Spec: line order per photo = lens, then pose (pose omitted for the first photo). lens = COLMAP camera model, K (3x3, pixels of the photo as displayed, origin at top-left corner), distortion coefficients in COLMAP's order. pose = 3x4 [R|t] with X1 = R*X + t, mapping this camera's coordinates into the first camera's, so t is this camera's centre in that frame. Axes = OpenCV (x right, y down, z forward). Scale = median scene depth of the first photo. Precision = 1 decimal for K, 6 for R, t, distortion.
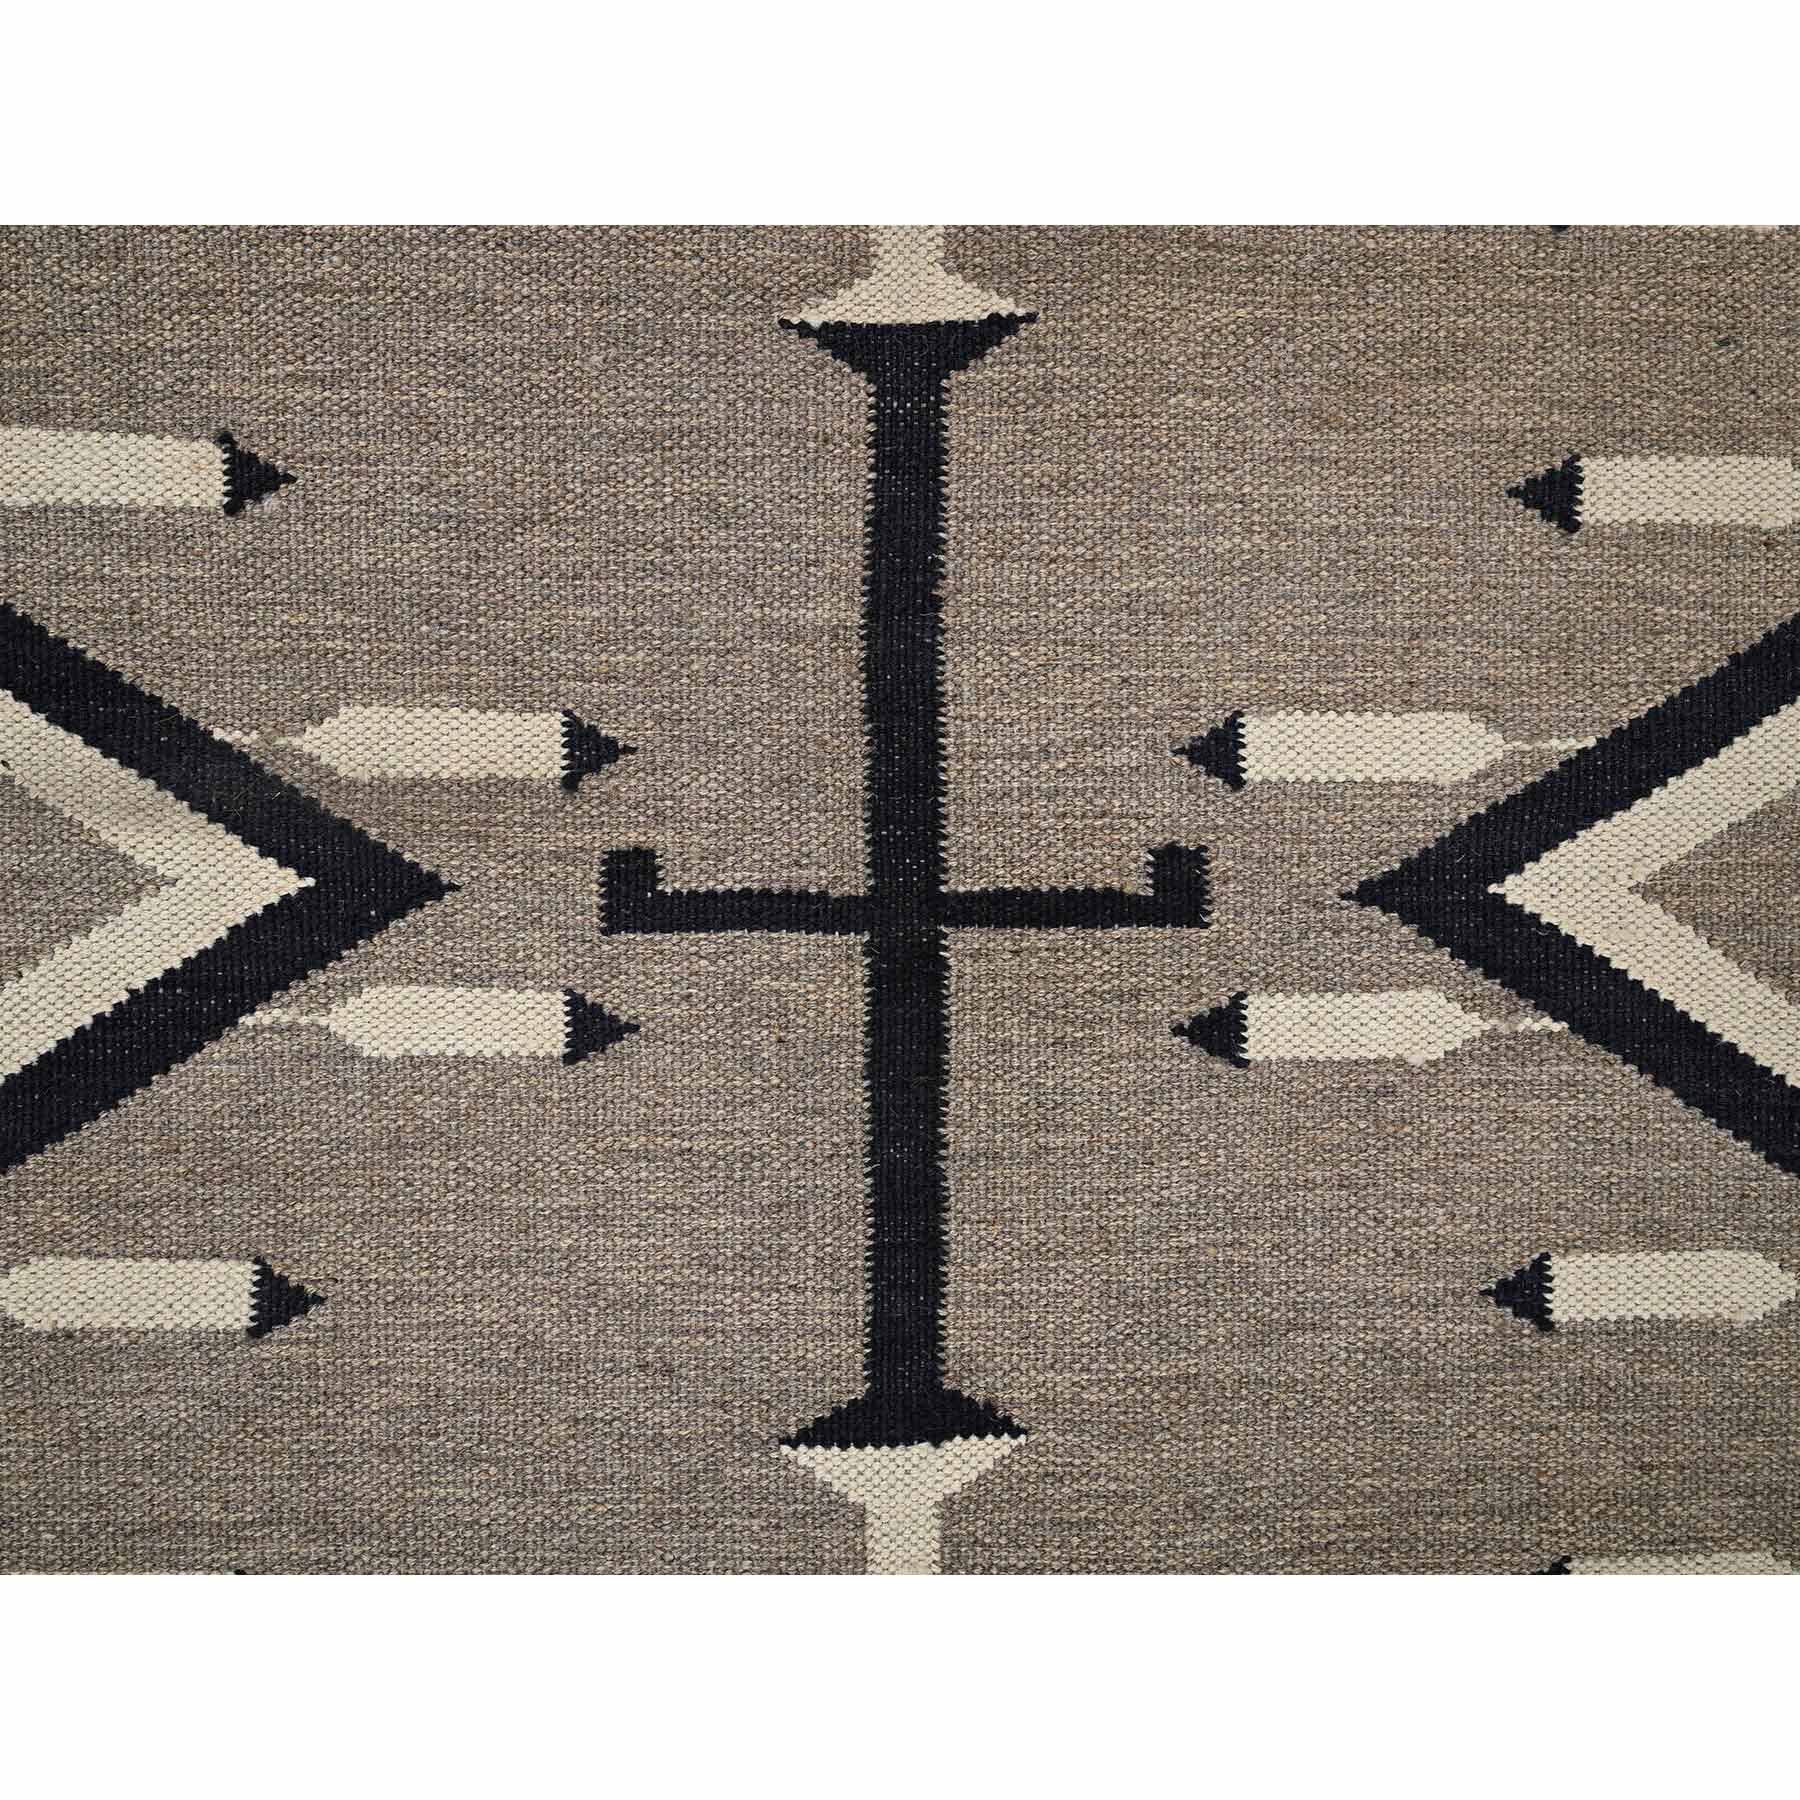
lens RADIAL K [[2227.7, 0, 900.9], [0, 2227.7, 903.2], [0, 0, 1]] dist [-0.011981, 0.000000]
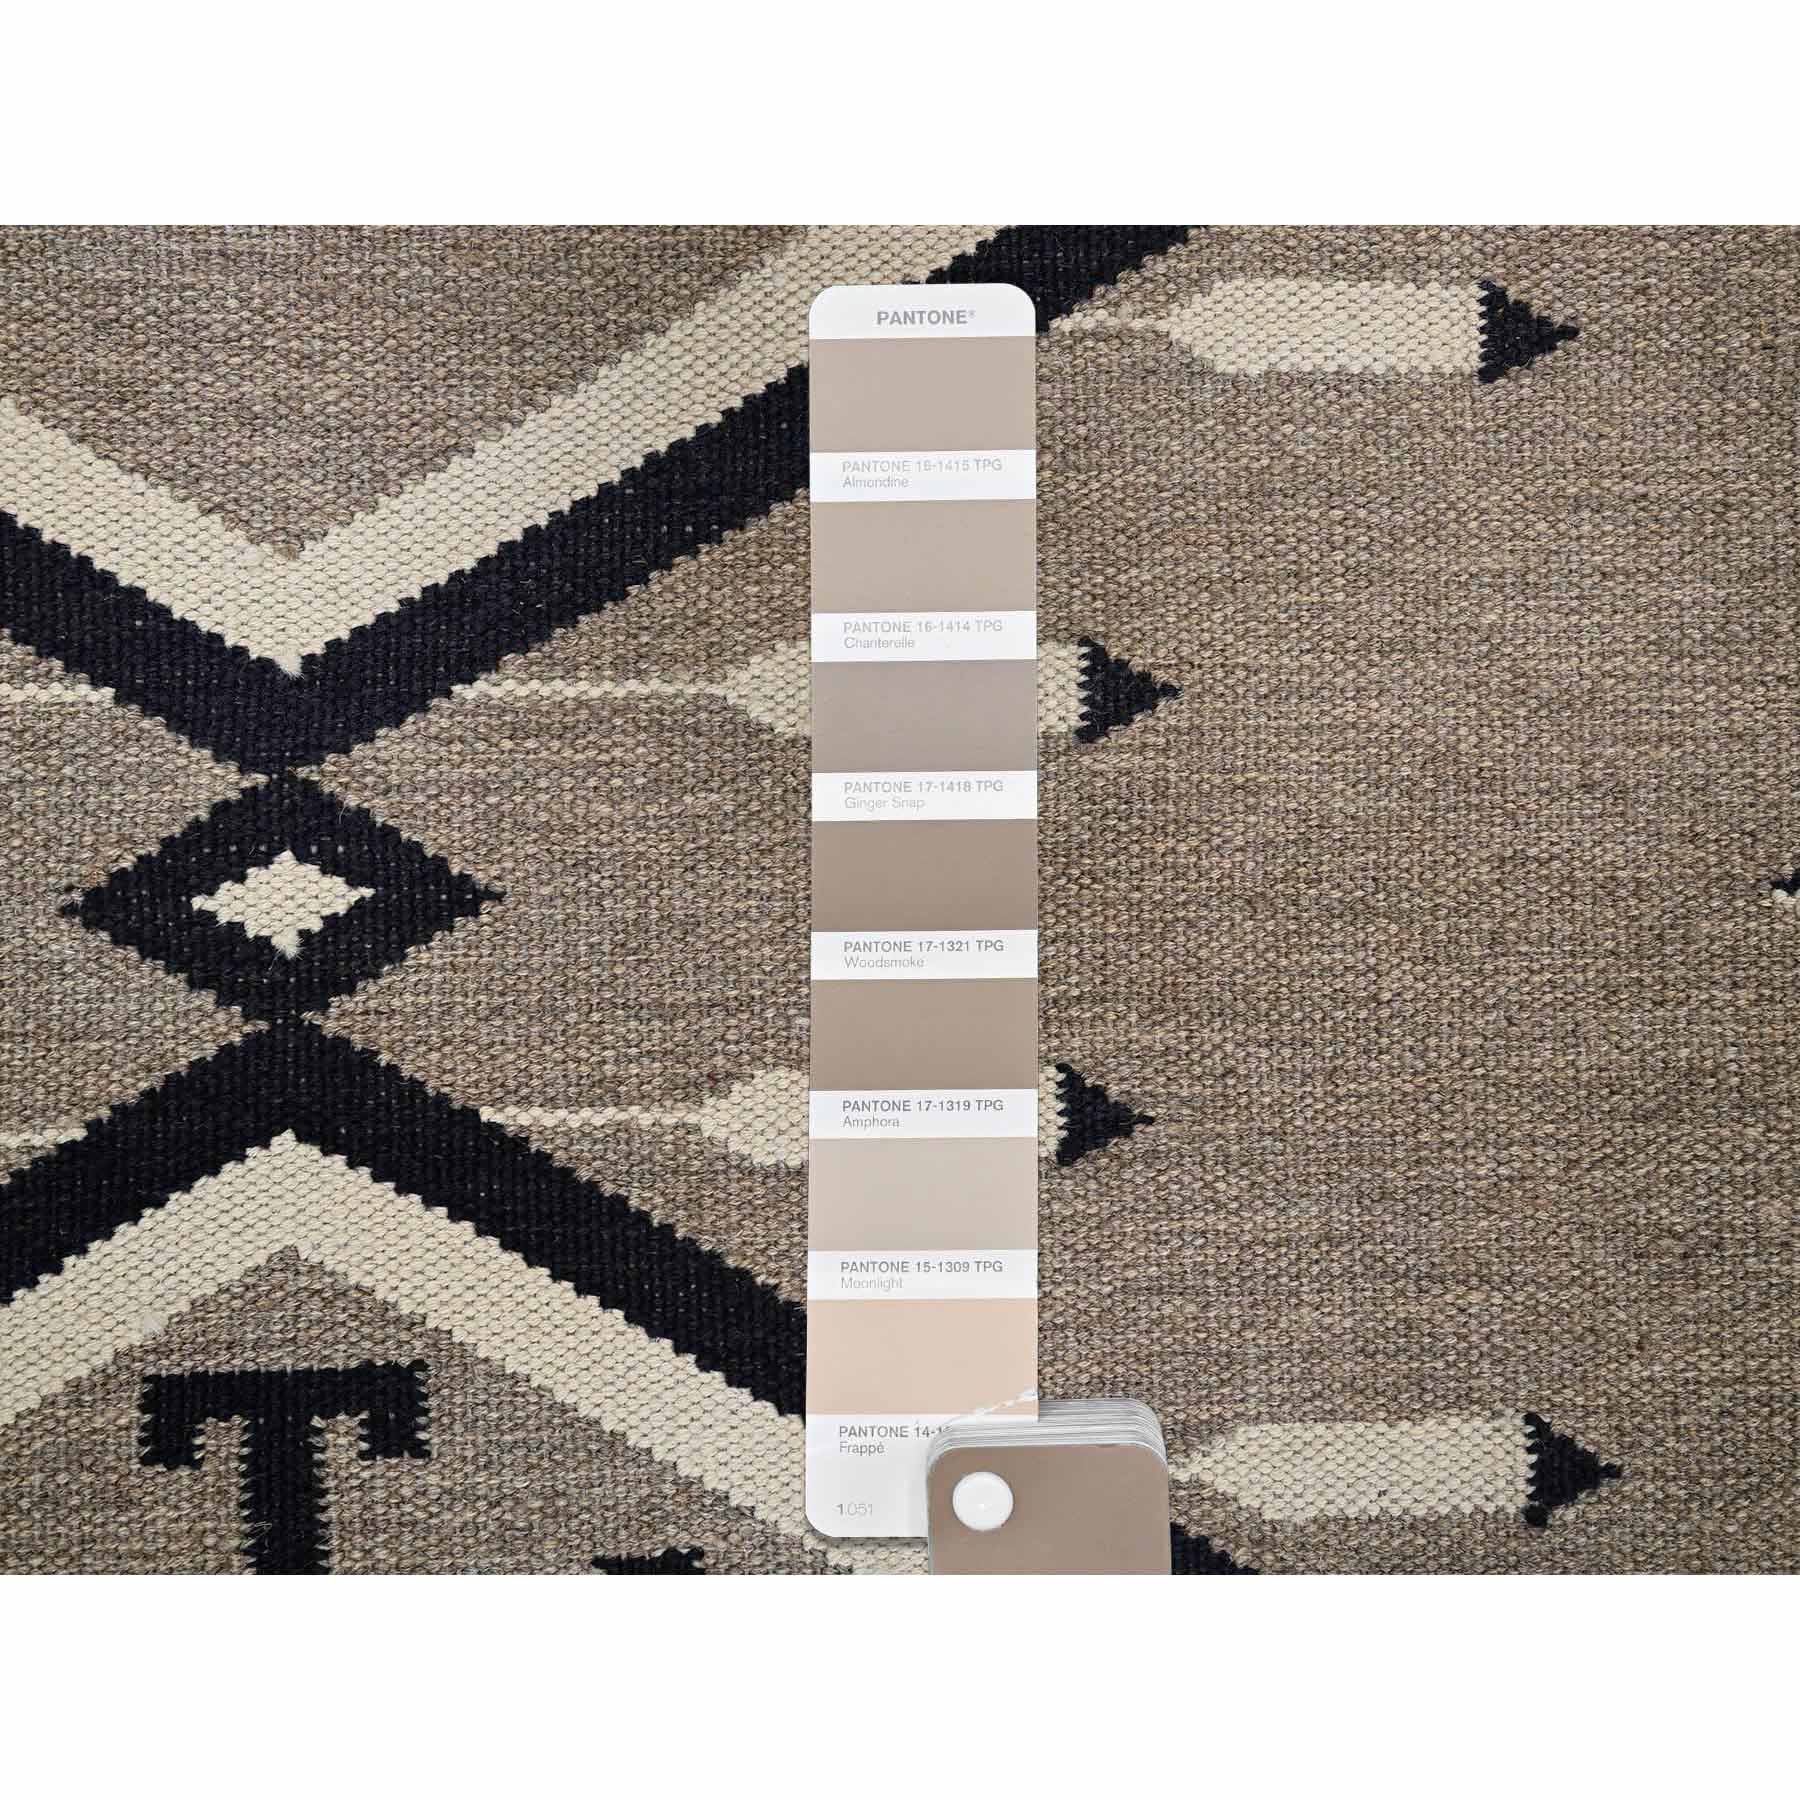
lens RADIAL K [[2227.7, 0, 900.3], [0, 2227.7, 896.4], [0, 0, 1]] dist [-0.011981, 0.000000]
pose [[0.999774, -0.015643, 0.014395, -0.360386], [0.016218, 0.999040, -0.040699, 0.273135], [-0.013744, 0.040923, 0.999068, 0.259836]]
